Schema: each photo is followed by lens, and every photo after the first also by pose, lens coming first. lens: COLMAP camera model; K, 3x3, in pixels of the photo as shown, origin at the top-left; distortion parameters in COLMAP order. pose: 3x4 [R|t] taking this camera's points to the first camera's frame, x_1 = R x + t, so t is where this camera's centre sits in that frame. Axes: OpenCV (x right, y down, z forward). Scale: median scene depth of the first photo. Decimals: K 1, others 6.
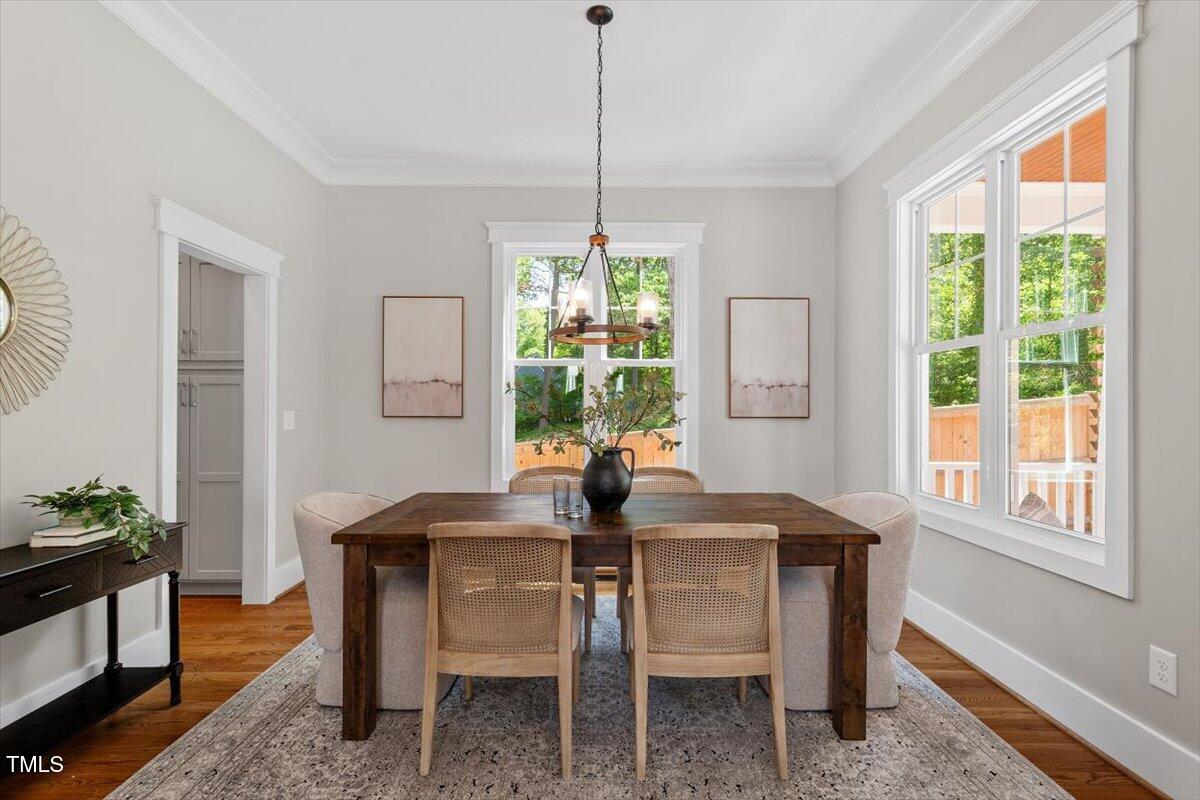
lens RADIAL K [[579.0, 0, 603.4], [0, 579.0, 397.2], [0, 0, 1]] dist [0.003086, 0.001560]
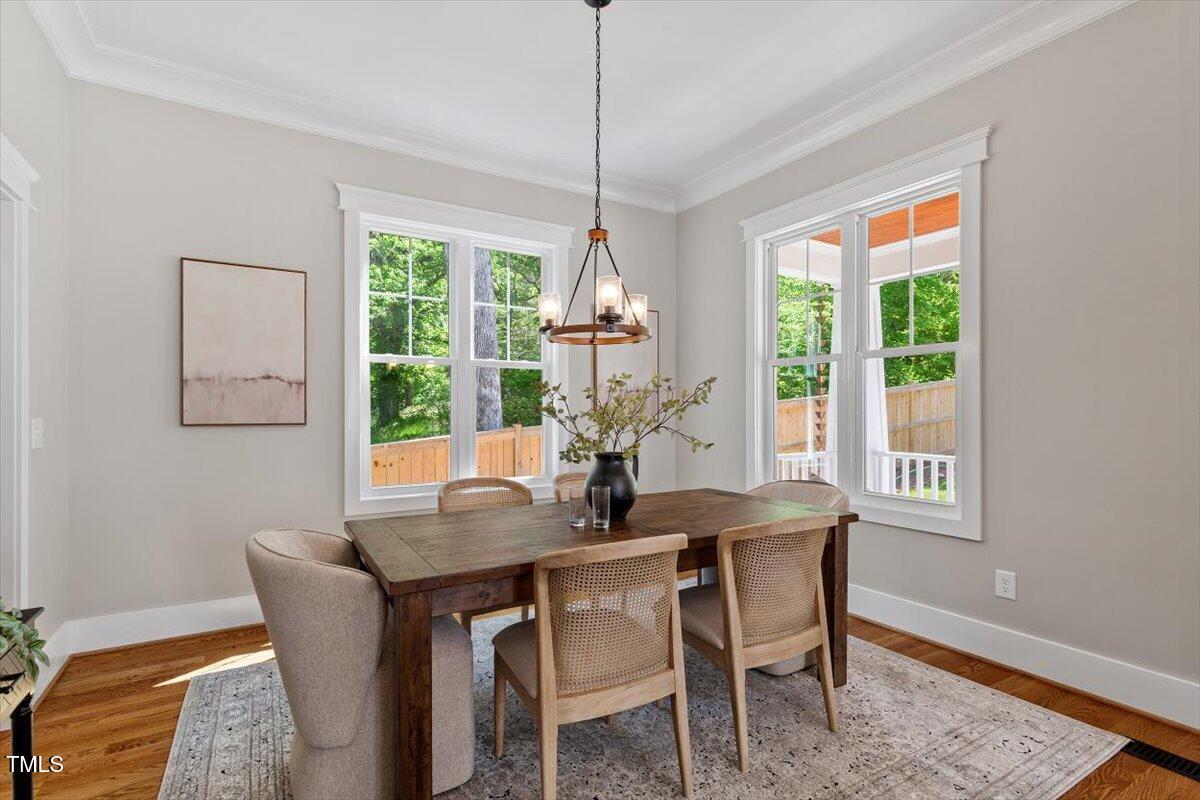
lens RADIAL K [[579.0, 0, 606.8], [0, 579.0, 404.8], [0, 0, 1]] dist [0.003086, 0.001560]
pose [[0.855290, 0.003145, 0.518141, -0.373365], [-0.006165, 0.999973, 0.004108, 0.002470], [-0.518114, -0.006708, 0.855285, 0.137067]]
